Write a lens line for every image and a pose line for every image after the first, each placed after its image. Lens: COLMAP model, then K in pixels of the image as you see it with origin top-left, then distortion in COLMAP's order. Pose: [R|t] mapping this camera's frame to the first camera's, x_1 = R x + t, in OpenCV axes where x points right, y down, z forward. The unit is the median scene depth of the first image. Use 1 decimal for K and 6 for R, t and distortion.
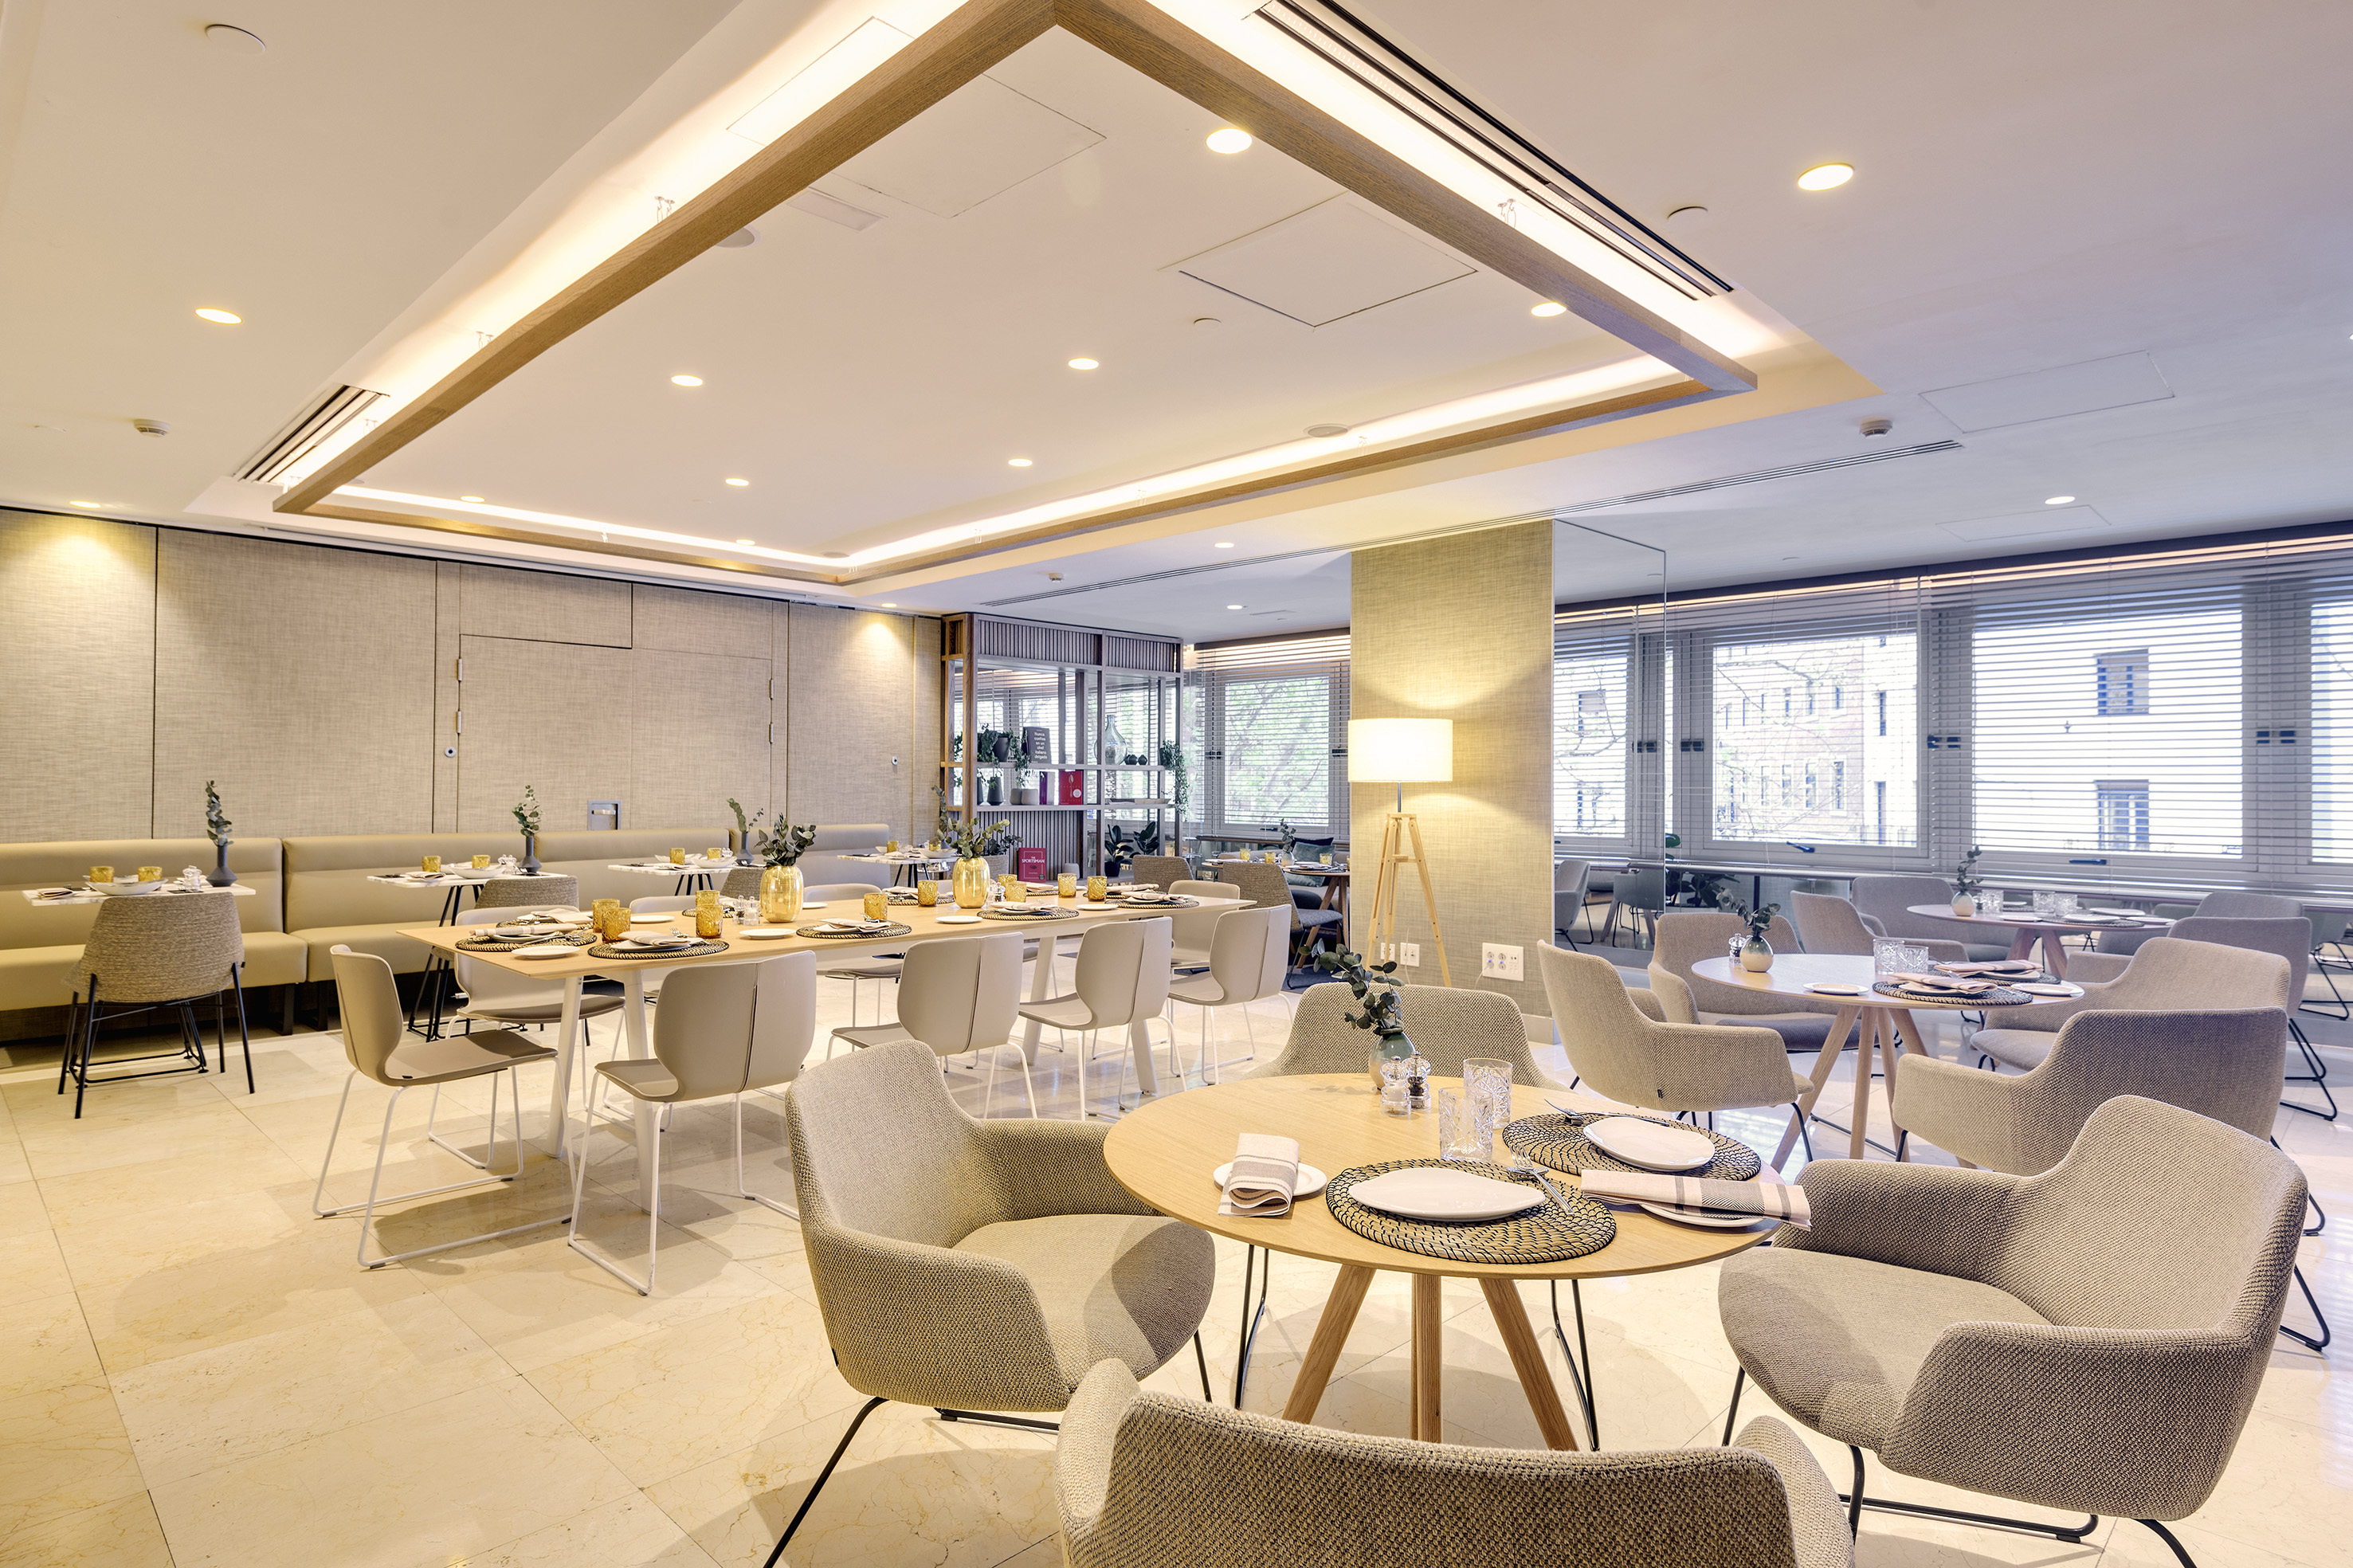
lens RADIAL K [[1257.7, 0, 1174.8], [0, 1257.7, 788.2], [0, 0, 1]] dist [0.003560, 0.000142]
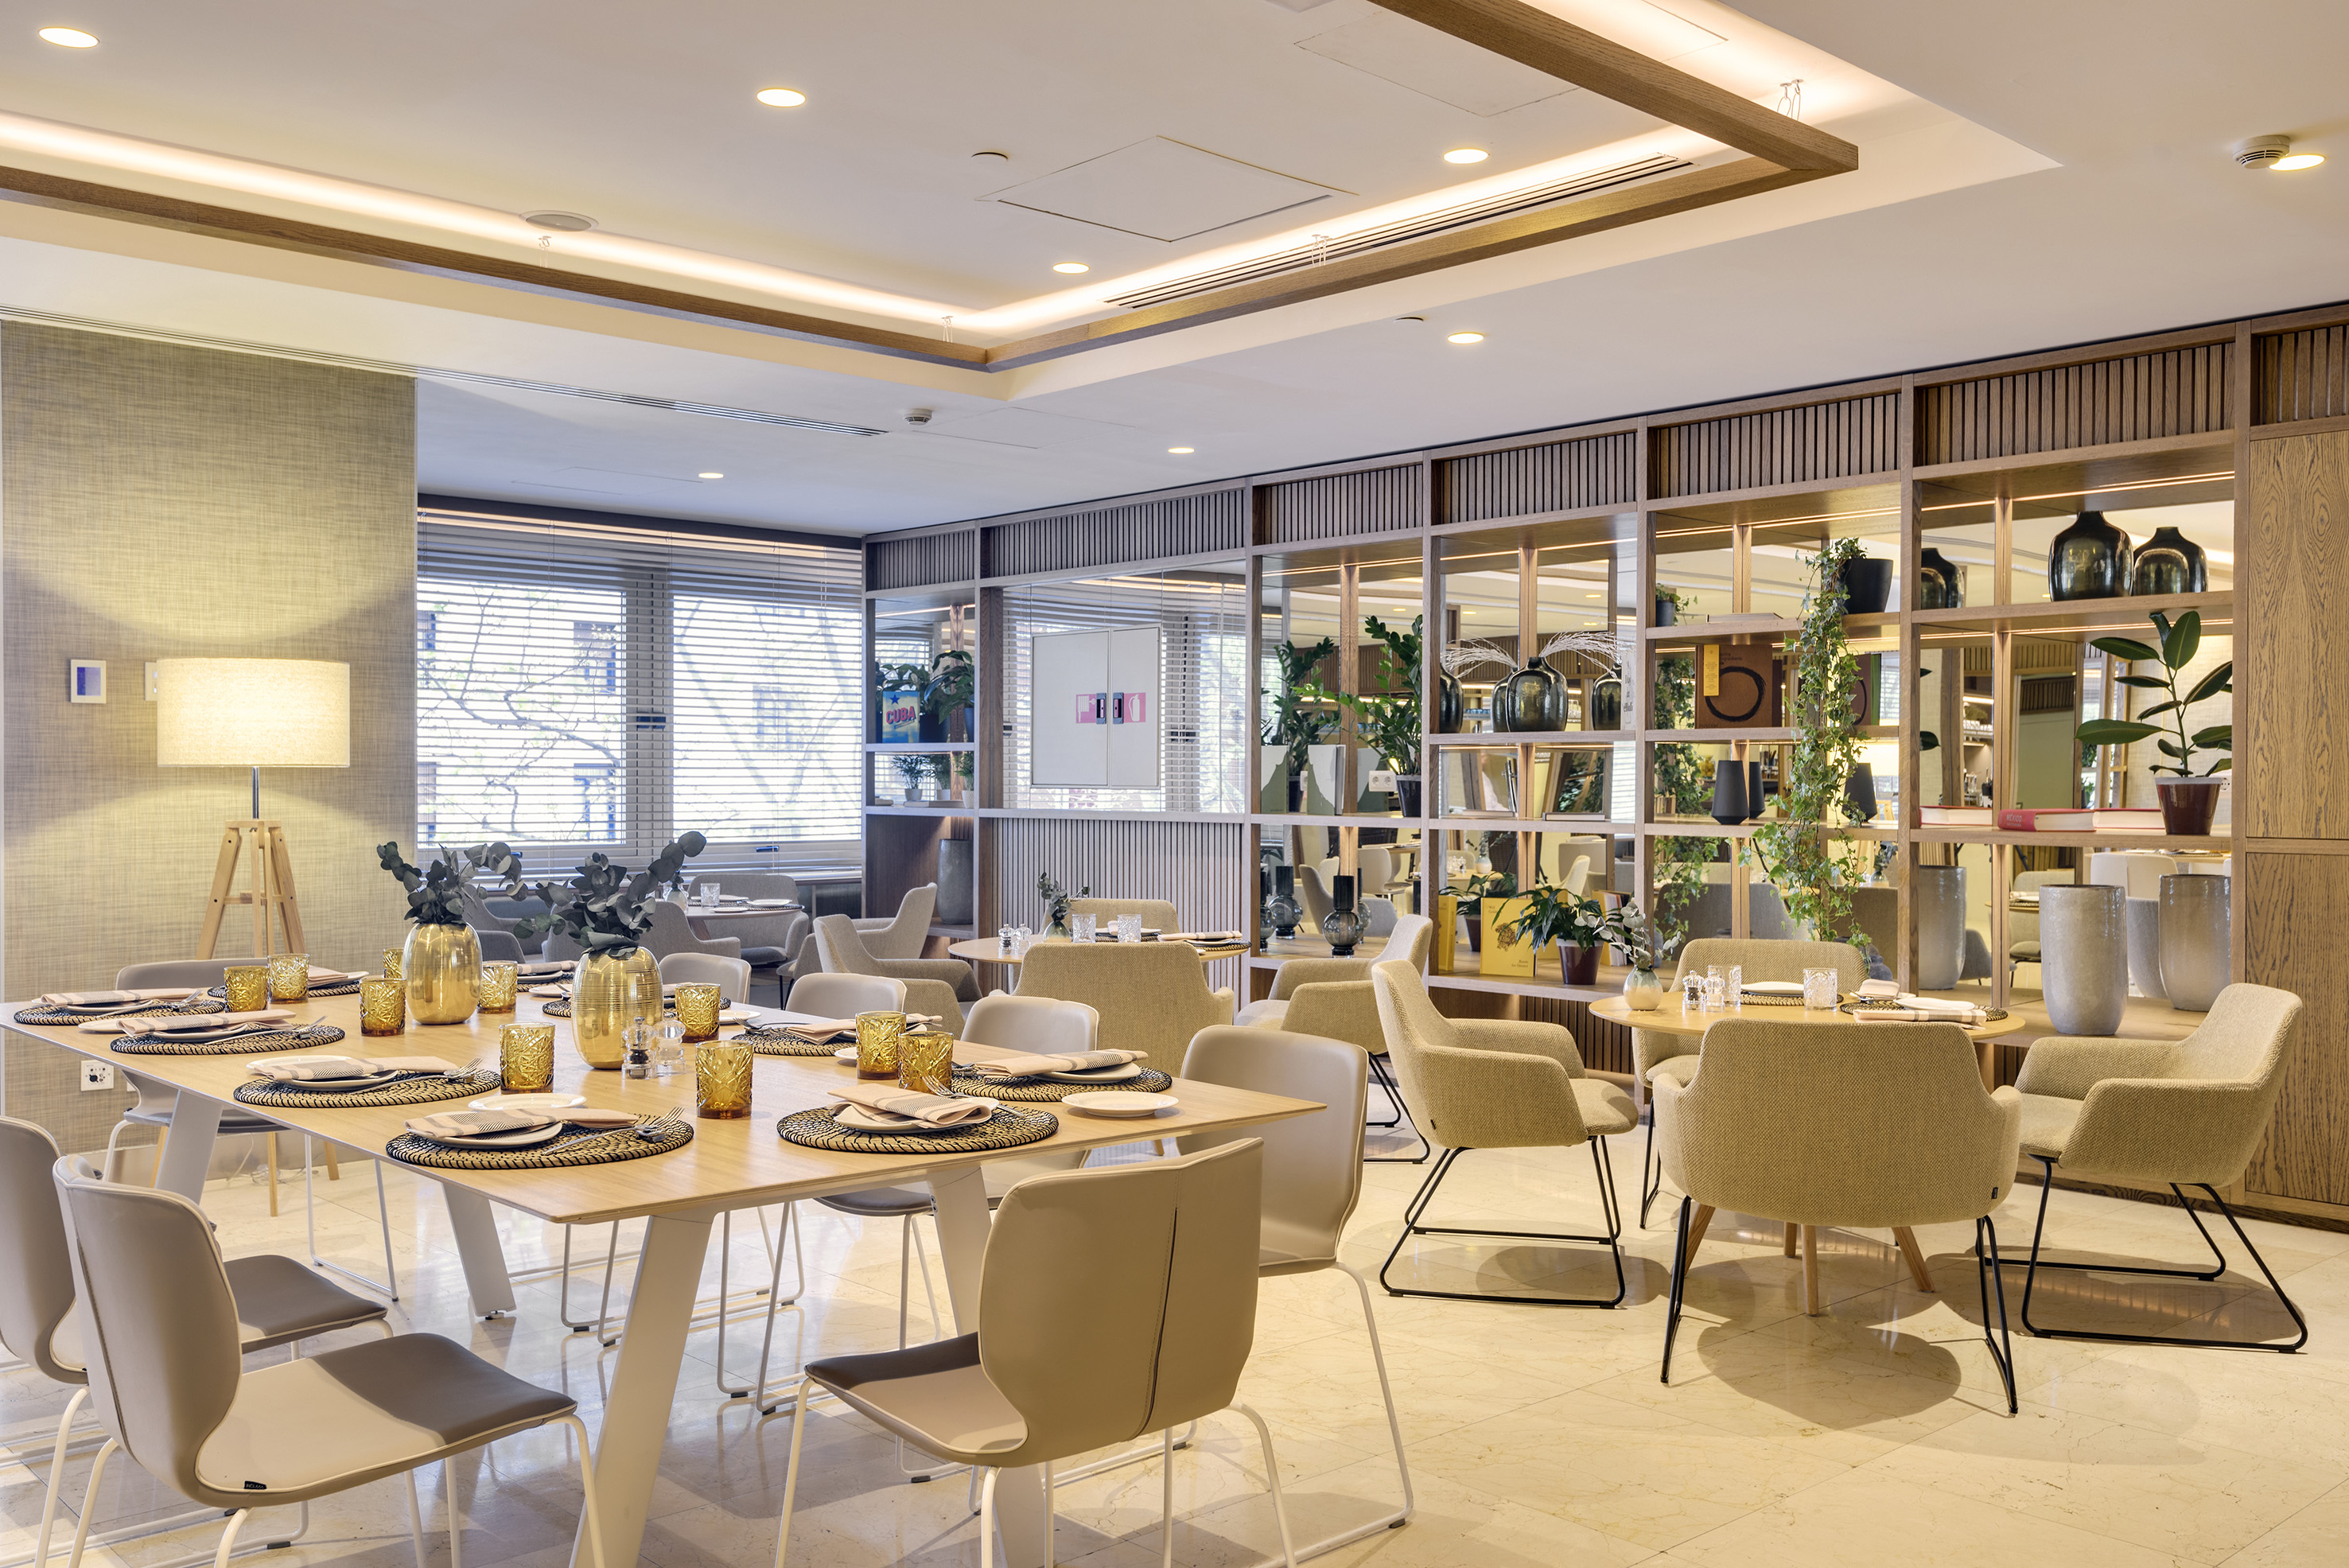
lens RADIAL K [[2026.1, 0, 1176.5], [0, 2026.1, 776.6], [0, 0, 1]] dist [0.005381, 0.005376]
pose [[0.045595, -0.002480, 0.998957, -0.769314], [0.002469, 0.999994, 0.002370, -0.001198], [-0.998957, 0.002358, 0.045601, 0.544067]]
